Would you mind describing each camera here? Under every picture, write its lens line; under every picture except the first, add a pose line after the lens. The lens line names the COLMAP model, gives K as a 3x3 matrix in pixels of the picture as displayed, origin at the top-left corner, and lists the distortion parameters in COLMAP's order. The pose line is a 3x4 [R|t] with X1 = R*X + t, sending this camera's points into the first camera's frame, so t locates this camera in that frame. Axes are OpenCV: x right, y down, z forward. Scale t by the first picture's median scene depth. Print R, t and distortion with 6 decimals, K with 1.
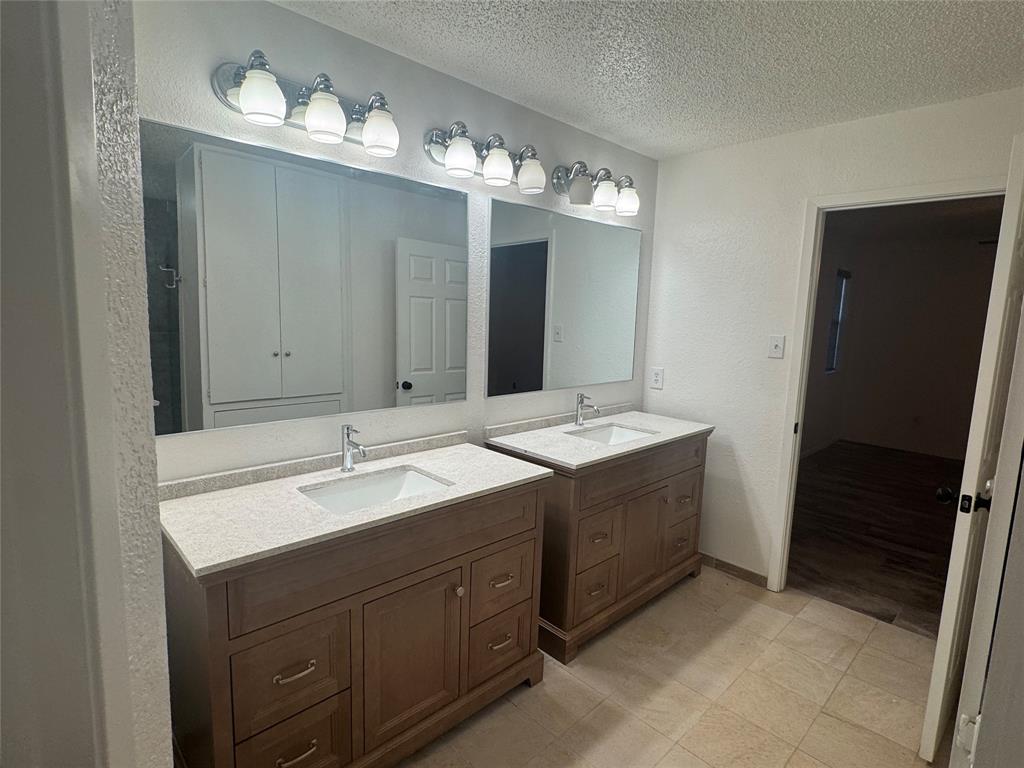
lens RADIAL K [[526.2, 0, 507.7], [0, 526.2, 389.1], [0, 0, 1]] dist [-0.001787, 0.000070]
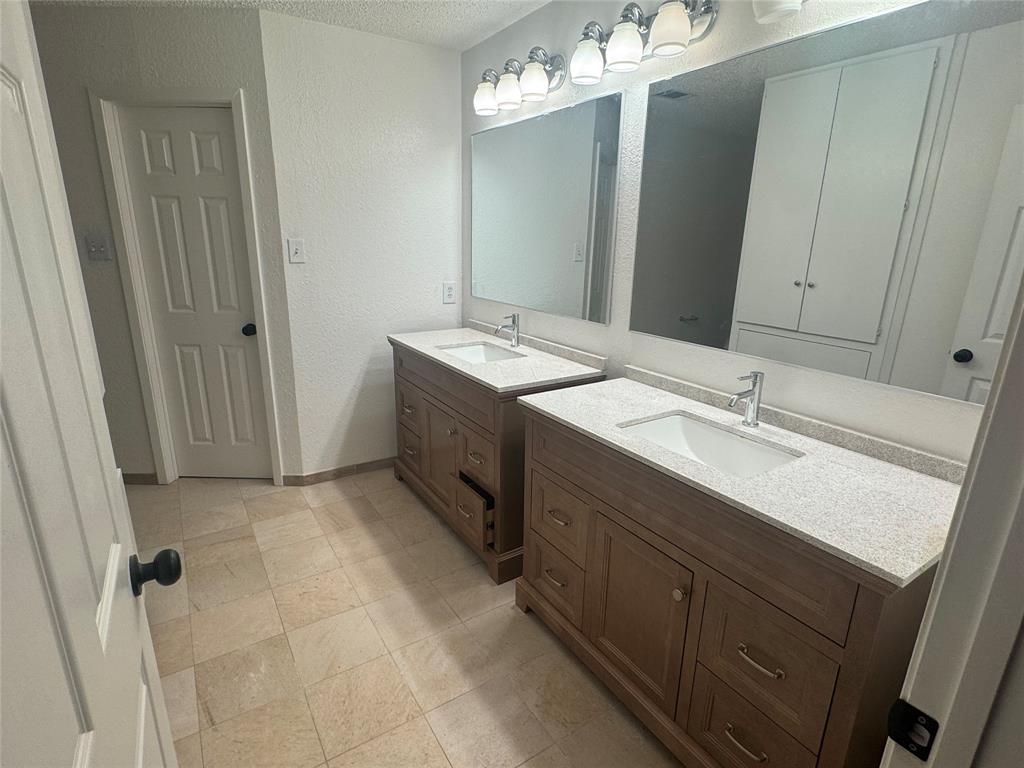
lens RADIAL K [[526.2, 0, 507.8], [0, 526.2, 379.2], [0, 0, 1]] dist [-0.001787, 0.000070]
pose [[-0.183220, 0.241320, -0.952993, 1.015971], [-0.153138, 0.950563, 0.270146, -0.133613], [0.971071, 0.195435, -0.137207, 1.134700]]
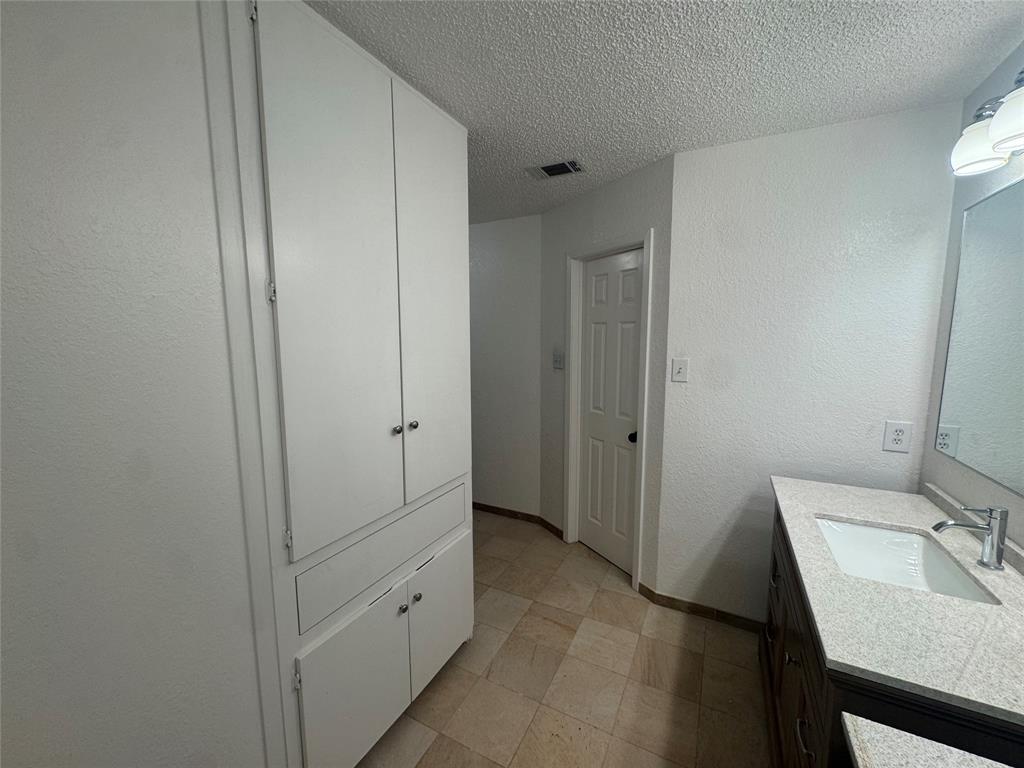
lens RADIAL K [[409.5, 0, 514.1], [0, 409.5, 381.7], [0, 0, 1]] dist [-0.002741, 0.000167]
pose [[-0.940740, 0.013838, -0.338846, 0.510313], [-0.068306, 0.970959, 0.229289, -0.181530], [0.332178, 0.238846, -0.912475, 1.184088]]
